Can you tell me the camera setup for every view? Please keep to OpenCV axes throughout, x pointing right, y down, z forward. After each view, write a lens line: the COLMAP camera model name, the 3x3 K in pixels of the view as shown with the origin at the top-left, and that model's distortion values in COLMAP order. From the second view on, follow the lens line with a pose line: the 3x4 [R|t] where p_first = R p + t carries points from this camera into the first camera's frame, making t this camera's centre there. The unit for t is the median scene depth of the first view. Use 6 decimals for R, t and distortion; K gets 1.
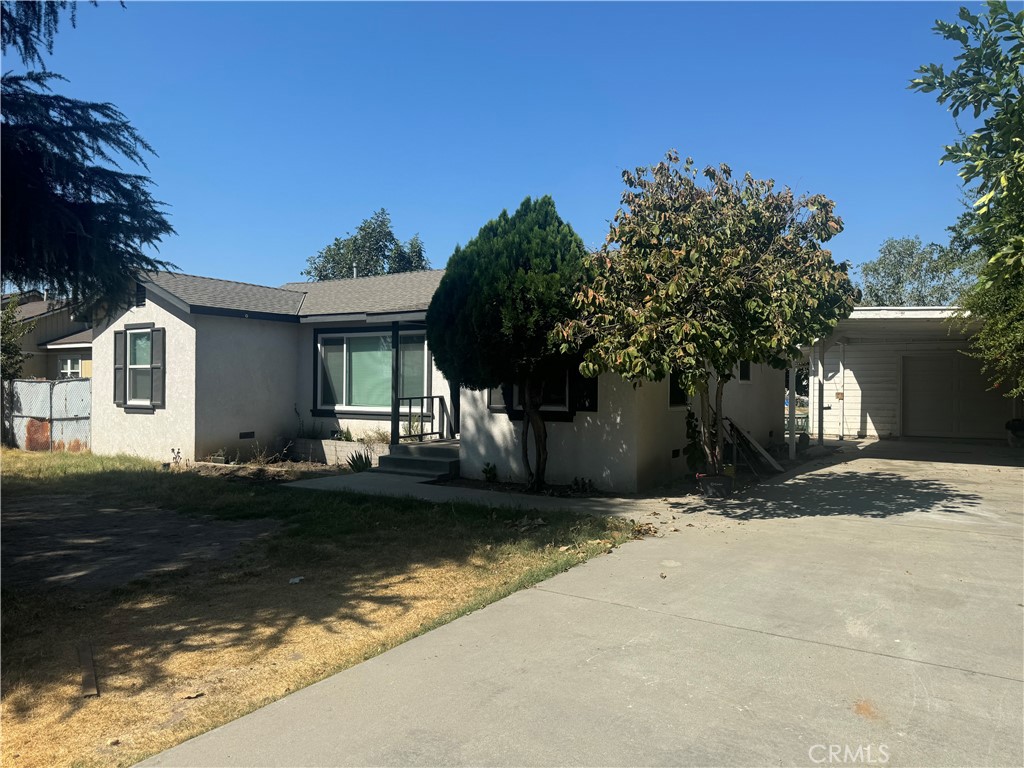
lens RADIAL K [[725.4, 0, 512.0], [0, 725.4, 384.0], [0, 0, 1]] dist [0.144627, -0.235813]
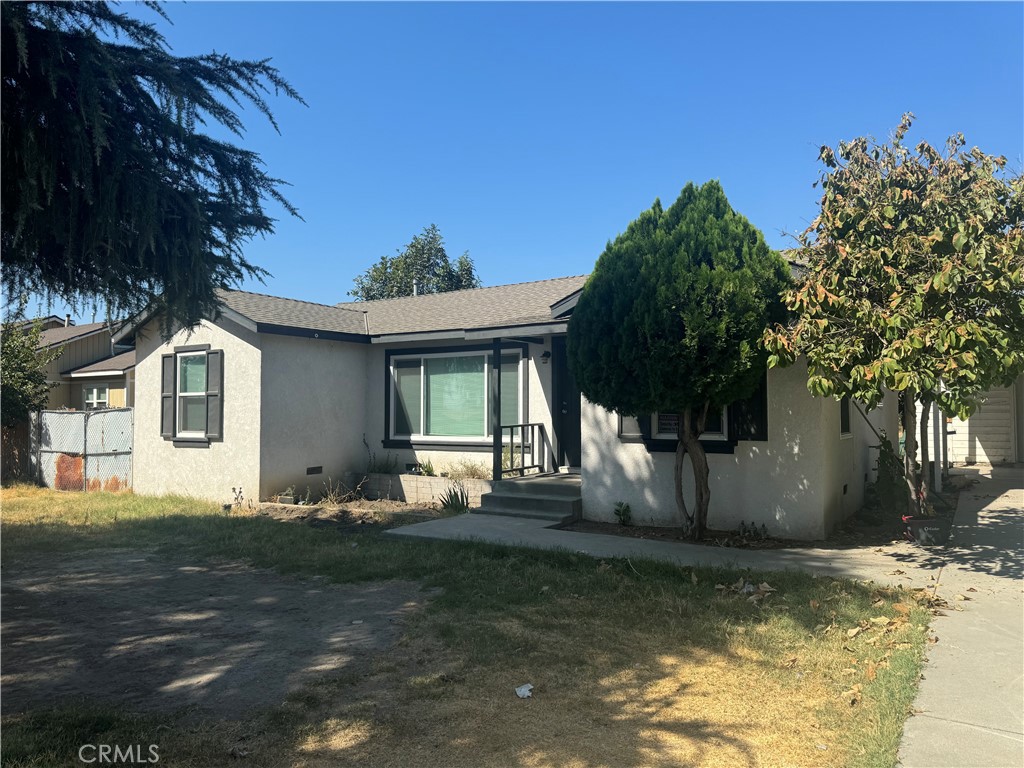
lens RADIAL K [[716.1, 0, 512.0], [0, 716.1, 384.0], [0, 0, 1]] dist [0.149760, -0.279090]
pose [[0.999900, -0.010039, 0.009914, -0.140036], [0.010404, 0.999241, -0.037547, 0.001132], [-0.009530, 0.037647, 0.999246, 0.136469]]
